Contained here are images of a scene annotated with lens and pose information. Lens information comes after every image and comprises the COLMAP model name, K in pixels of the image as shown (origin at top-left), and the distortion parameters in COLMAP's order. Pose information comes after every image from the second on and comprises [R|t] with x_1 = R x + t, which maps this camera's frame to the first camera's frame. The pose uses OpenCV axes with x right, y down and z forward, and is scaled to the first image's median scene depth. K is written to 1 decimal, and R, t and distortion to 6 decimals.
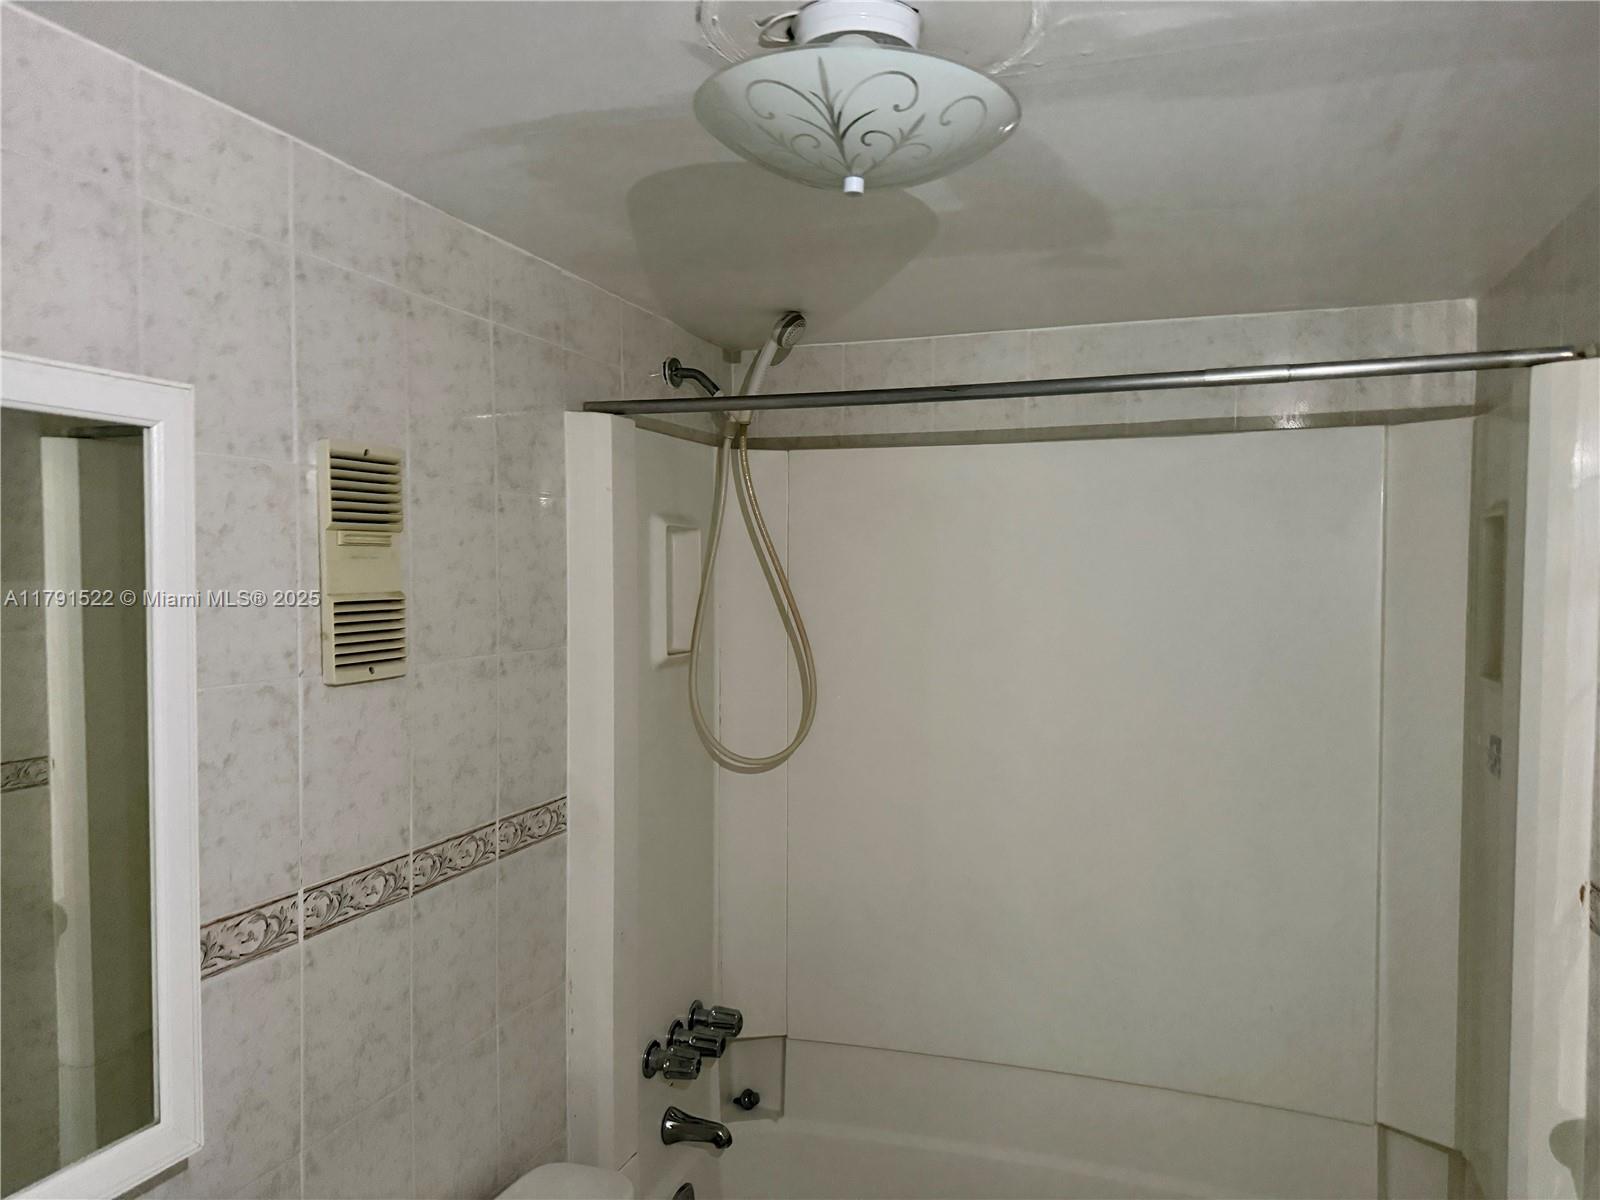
lens RADIAL K [[1141.0, 0, 812.6], [0, 1141.0, 616.6], [0, 0, 1]] dist [0.033723, -0.042141]
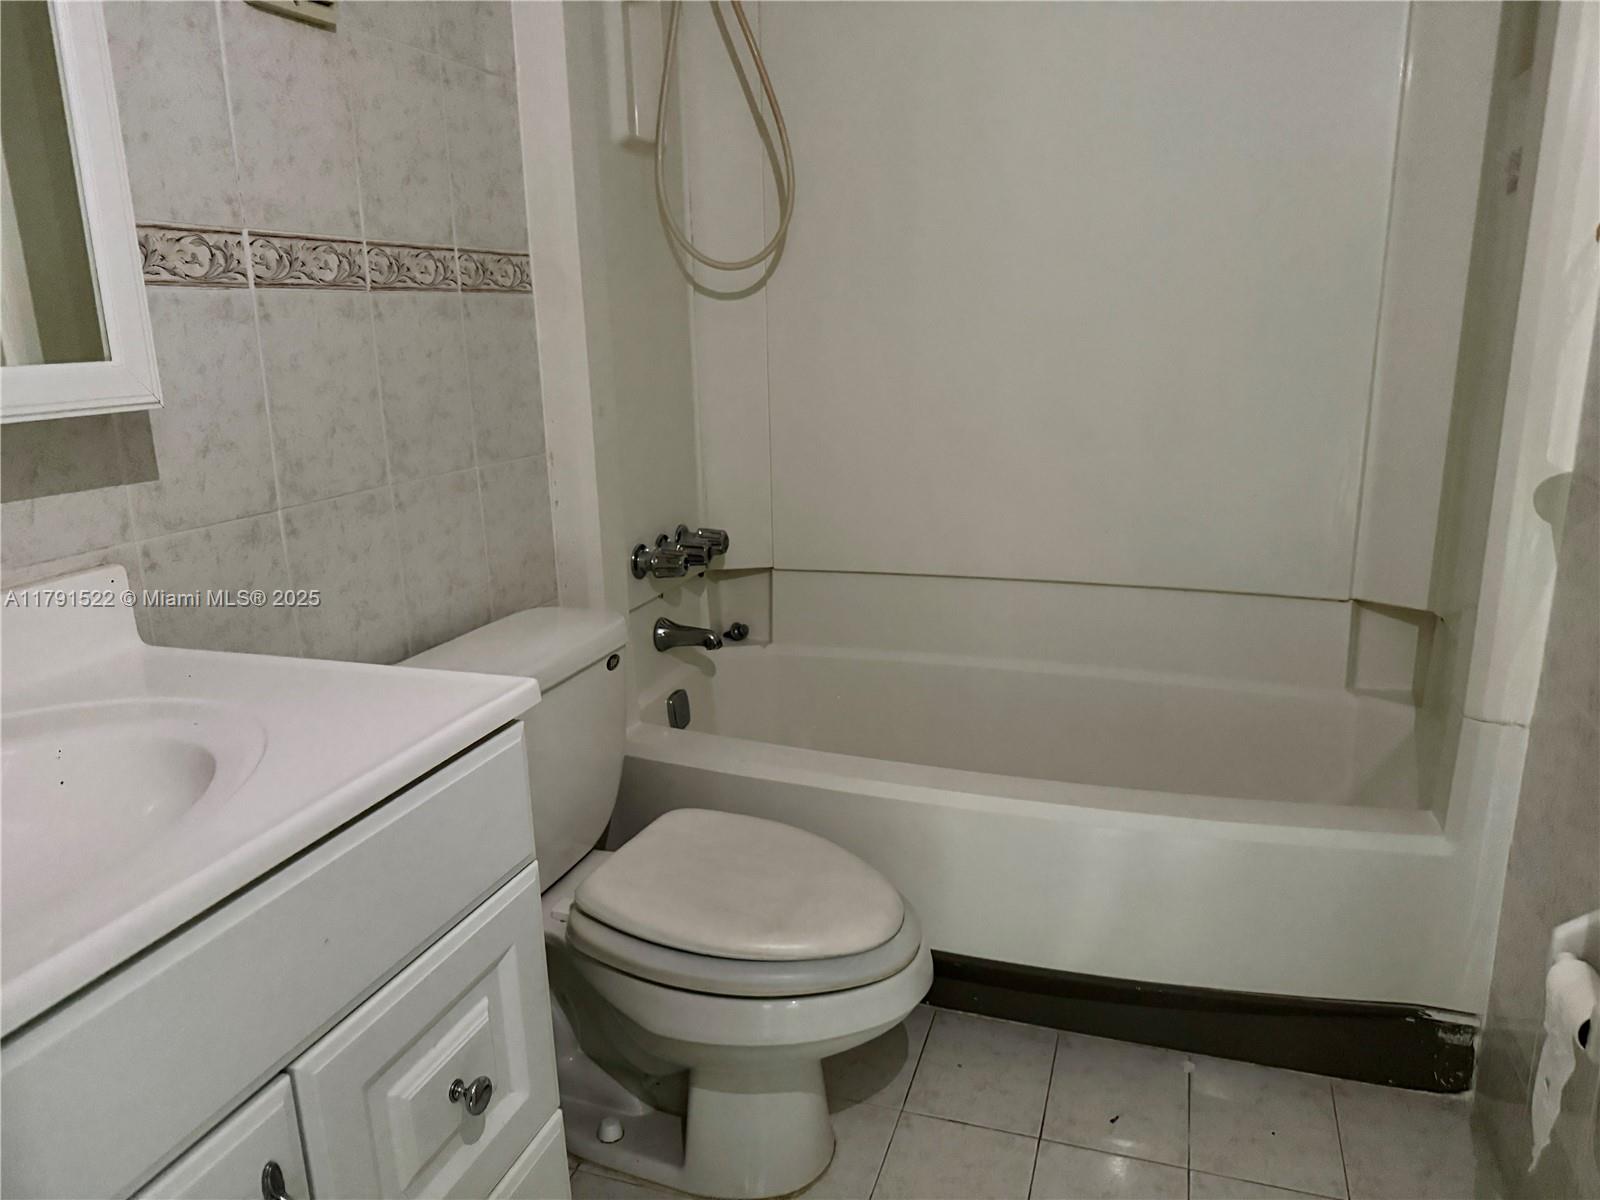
lens RADIAL K [[1141.0, 0, 805.1], [0, 1141.0, 628.9], [0, 0, 1]] dist [0.033723, -0.042141]
pose [[0.999709, -0.023838, 0.003700, 0.001707], [0.022462, 0.975785, 0.217575, 0.291570], [-0.008797, -0.217429, 0.976037, 0.004904]]
